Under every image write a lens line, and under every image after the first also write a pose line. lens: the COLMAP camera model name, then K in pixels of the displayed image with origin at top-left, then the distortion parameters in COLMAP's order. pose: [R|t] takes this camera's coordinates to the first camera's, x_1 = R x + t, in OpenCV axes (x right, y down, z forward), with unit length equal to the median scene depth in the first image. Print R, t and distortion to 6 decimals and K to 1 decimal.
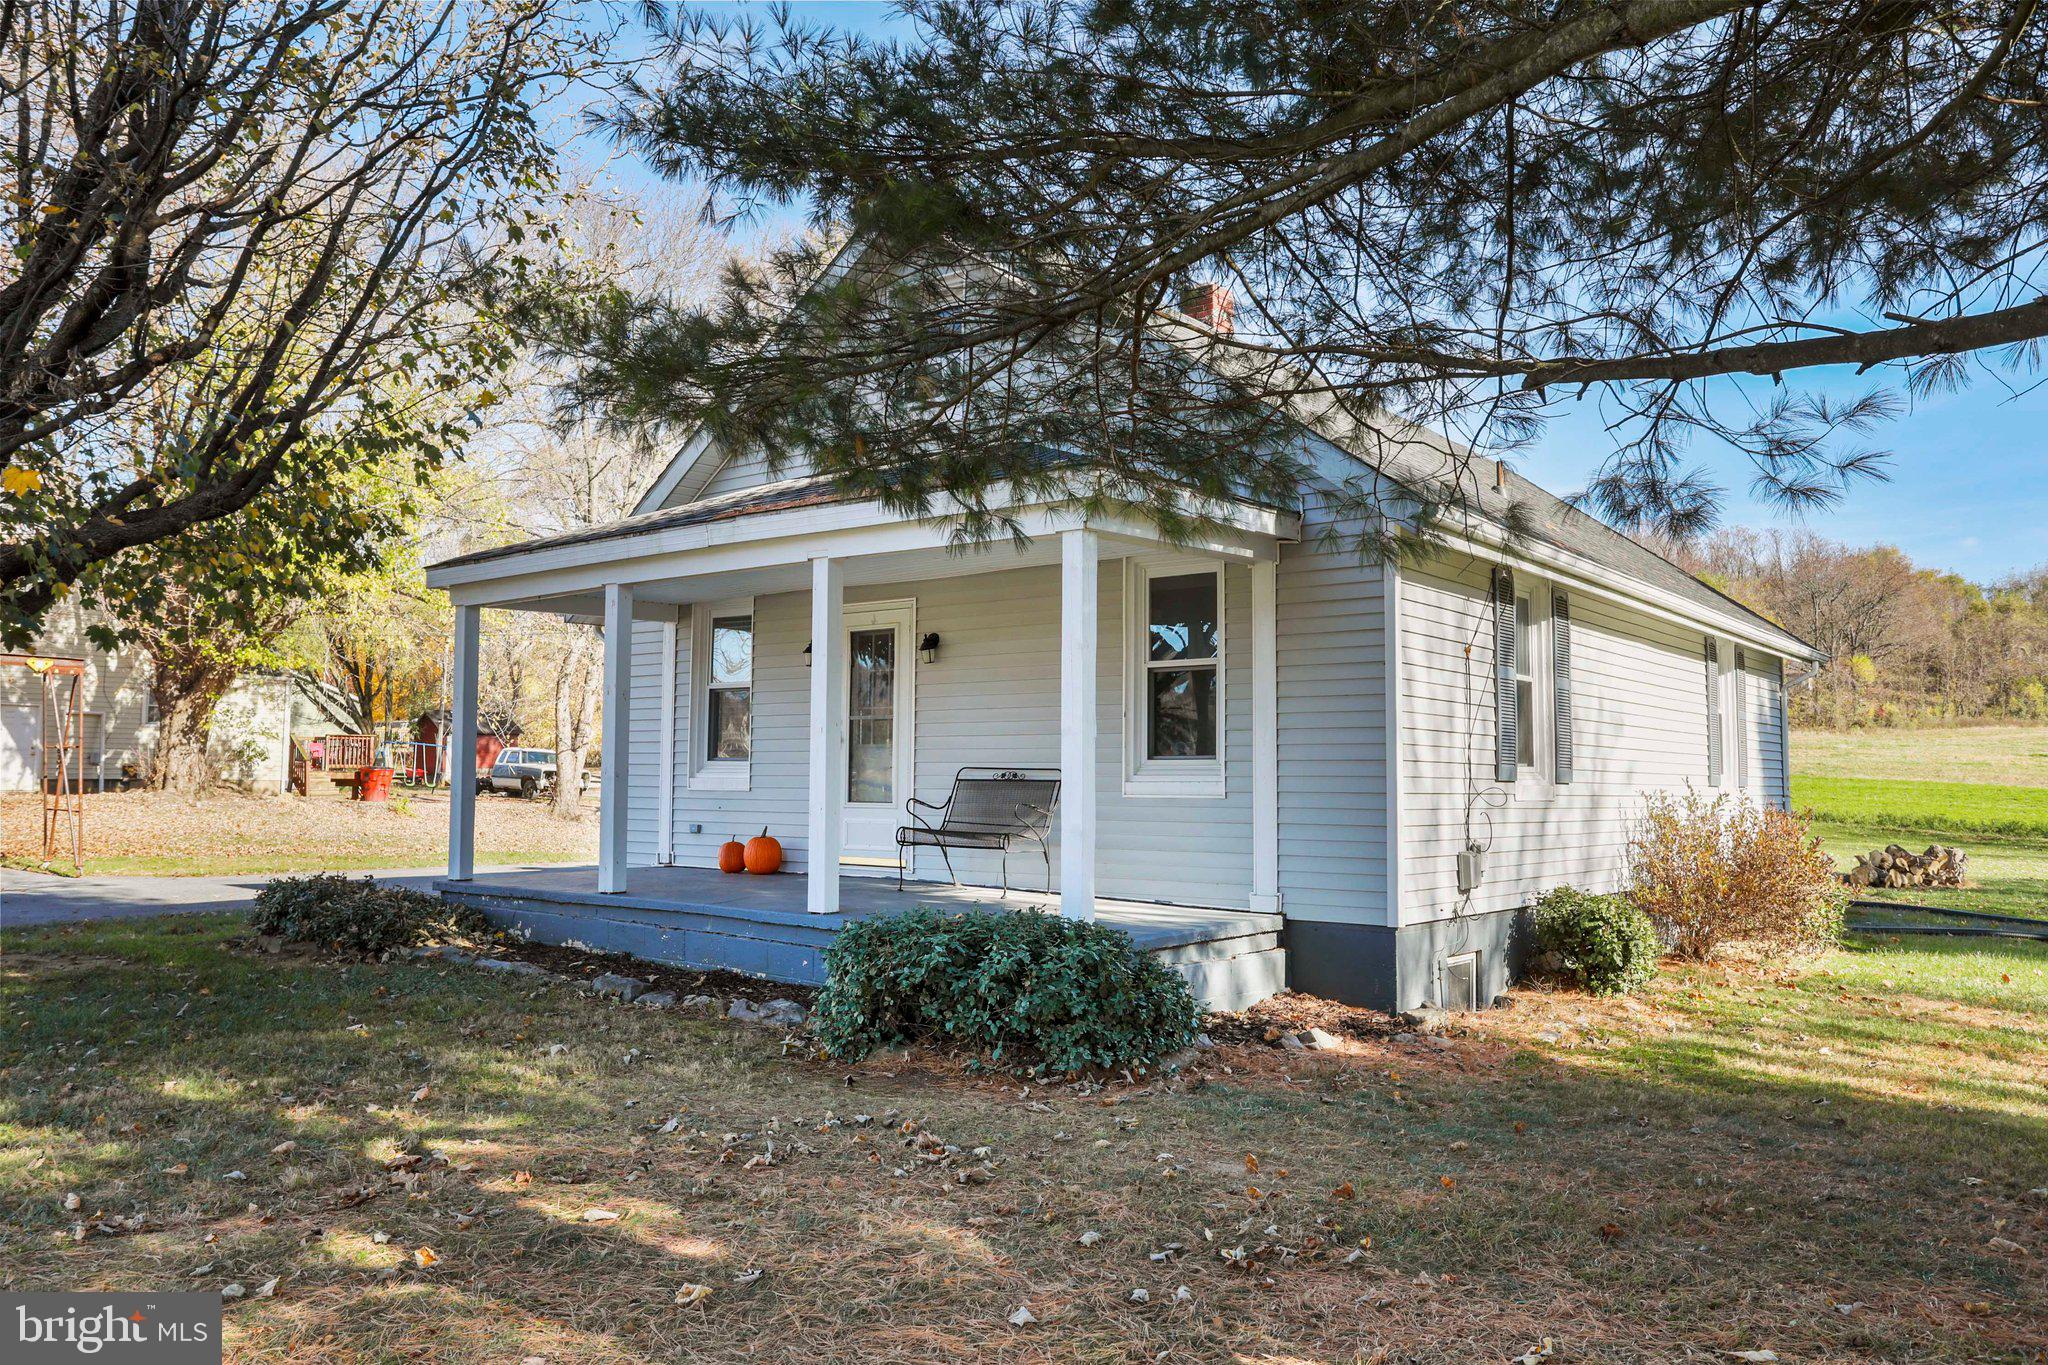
lens RADIAL K [[1498.4, 0, 1024.0], [0, 1498.4, 682.5], [0, 0, 1]] dist [0.020621, 0.001840]
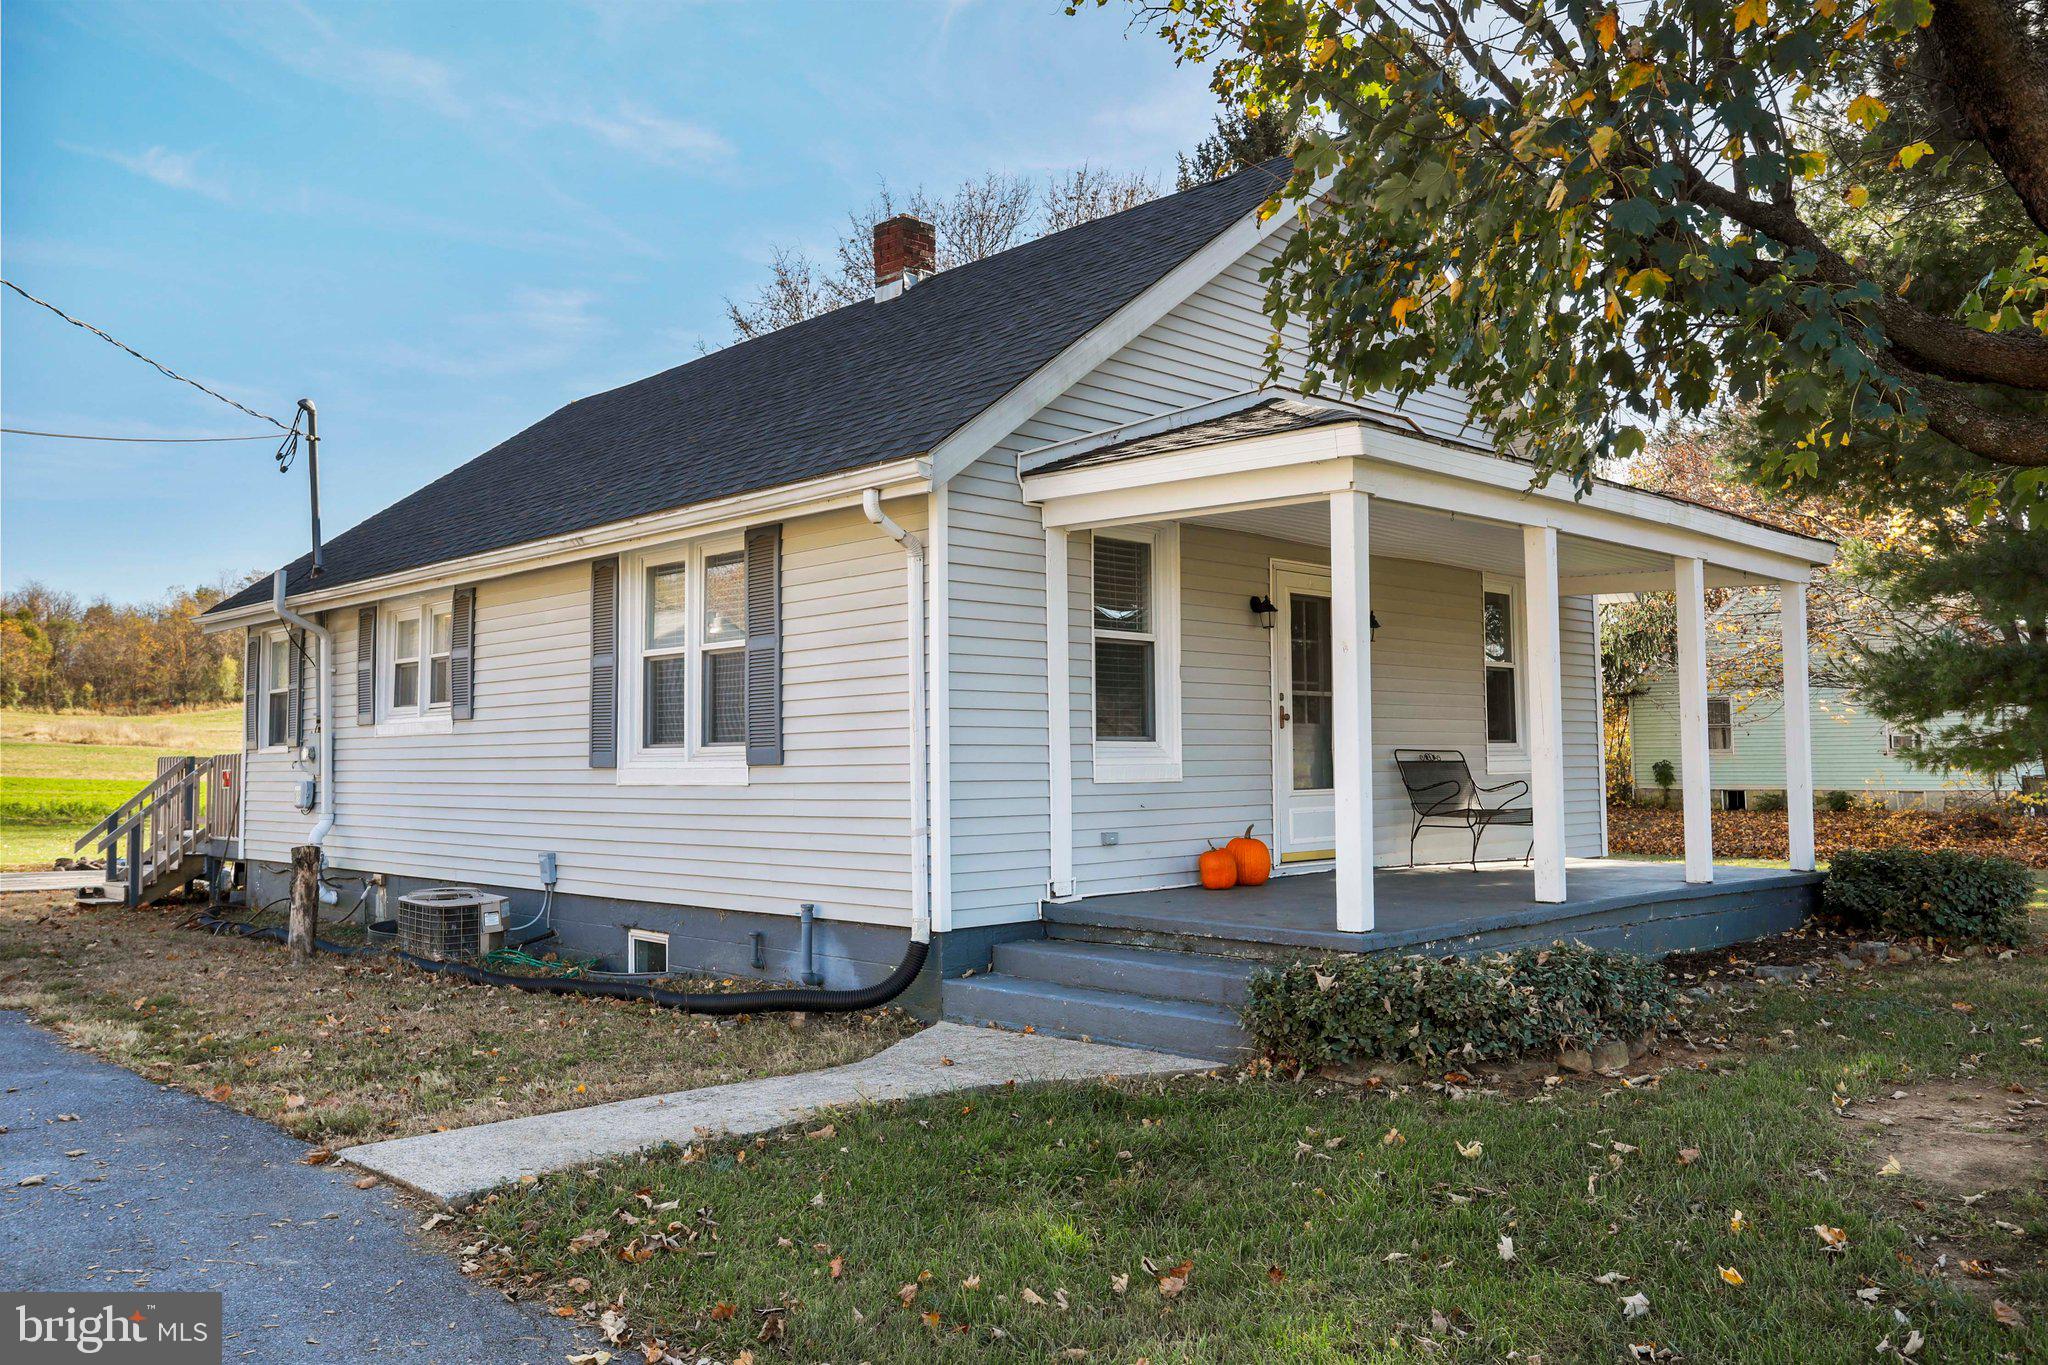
lens RADIAL K [[1551.0, 0, 1029.2], [0, 1551.0, 667.6], [0, 0, 1]] dist [-0.022454, 0.051843]
pose [[0.131826, 0.050392, 0.989991, -1.202418], [-0.054705, 0.997555, -0.043492, 0.066174], [-0.989762, -0.048424, 0.134261, 1.210590]]
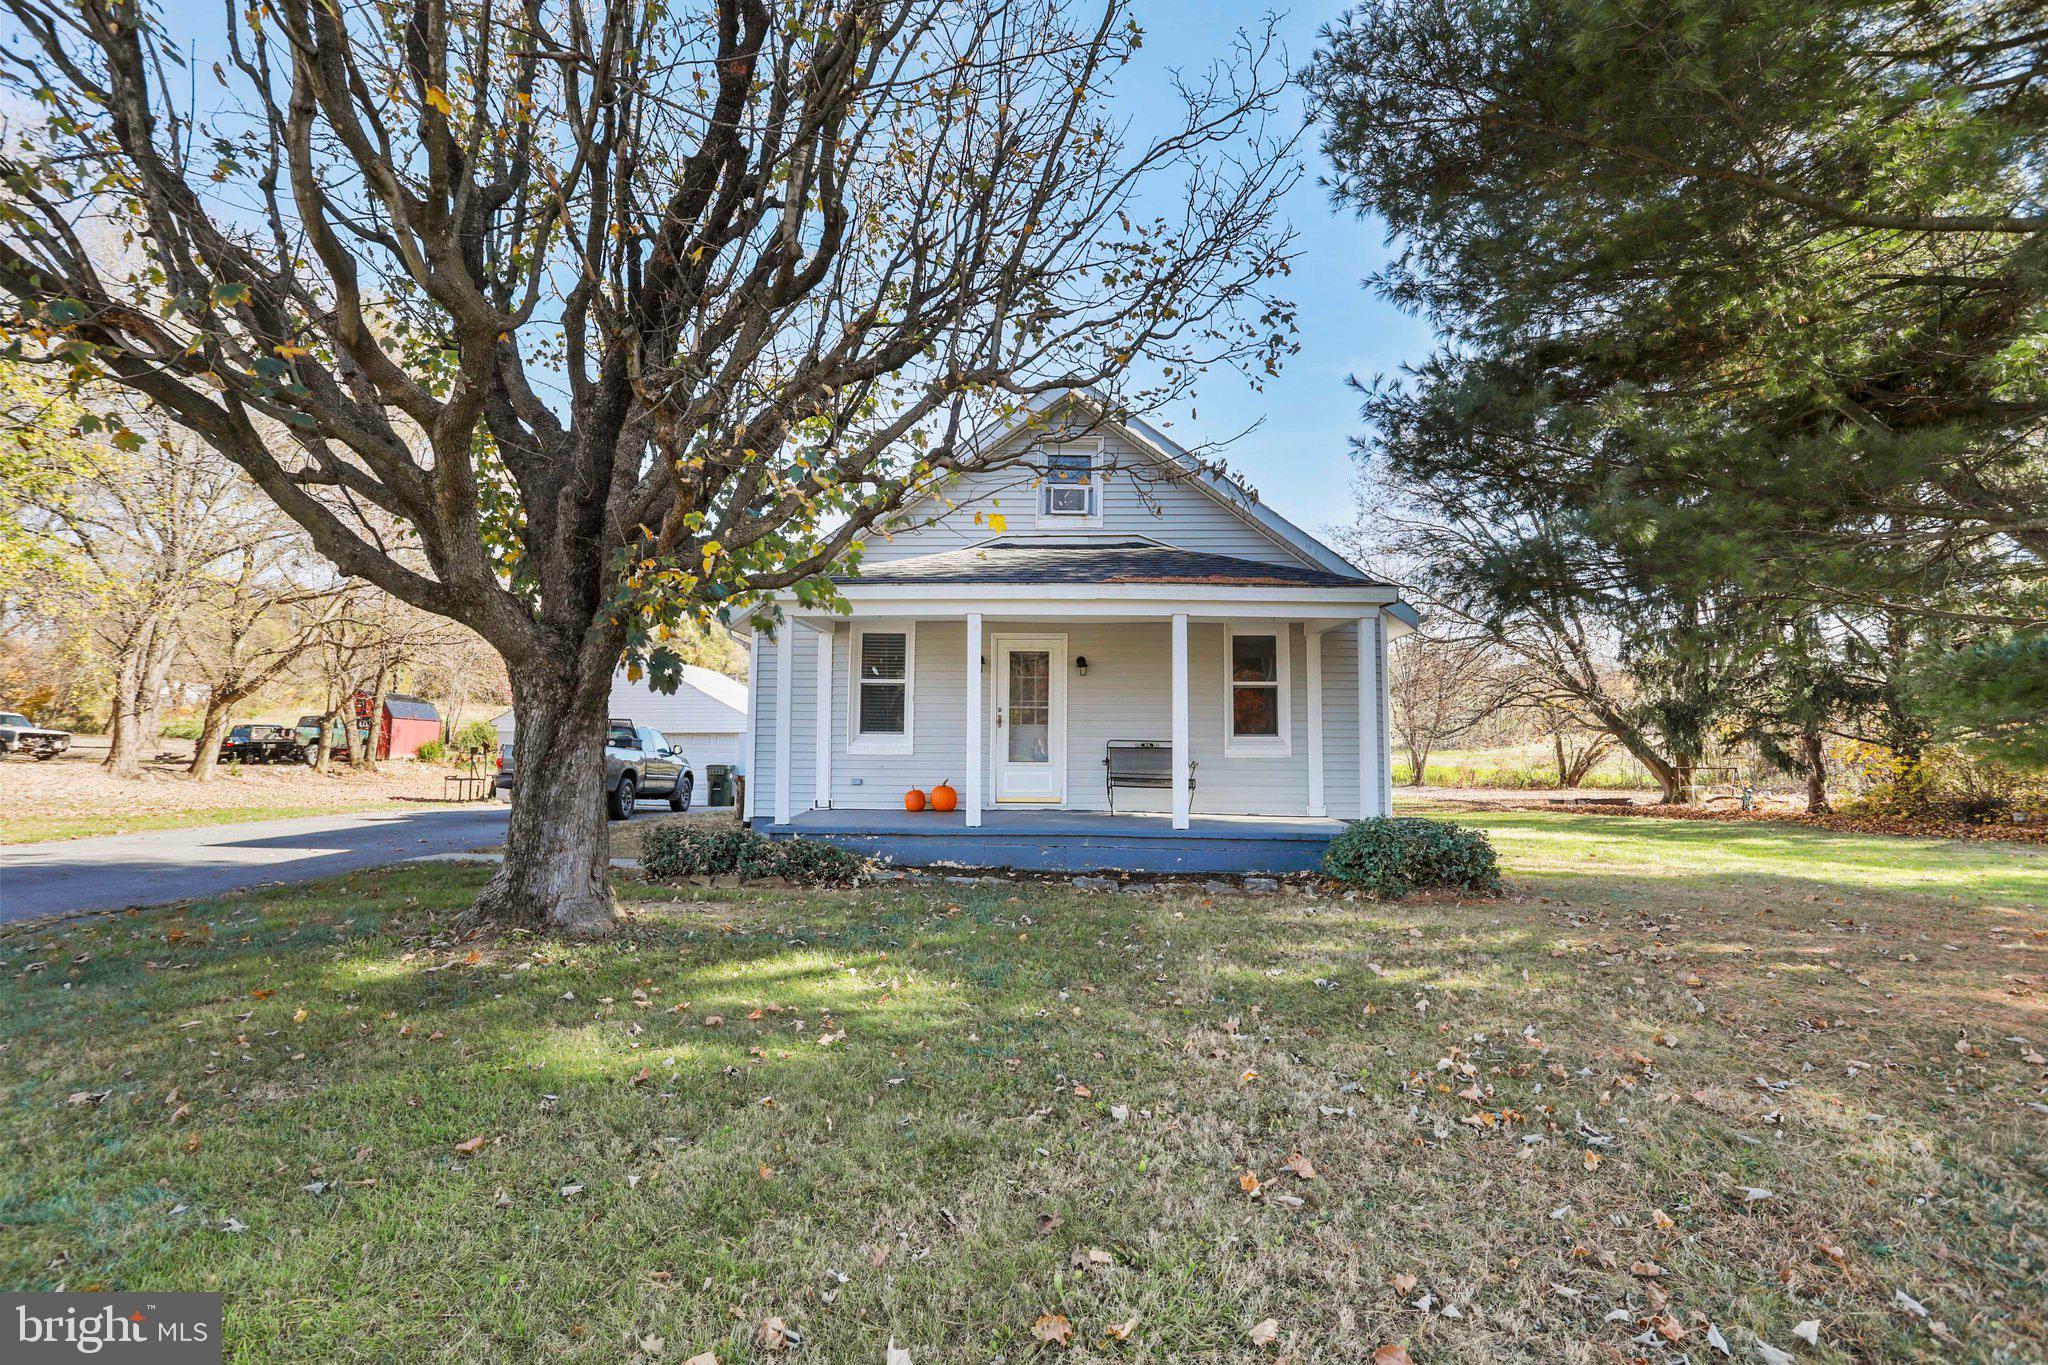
lens RADIAL K [[998.4, 0, 1022.0], [0, 998.4, 669.1], [0, 0, 1]] dist [-0.071202, 0.047536]
pose [[0.802198, 0.039778, 0.595731, -0.846422], [-0.036824, 0.999175, -0.017129, 0.000501], [-0.595921, -0.008196, 0.803001, 0.193526]]
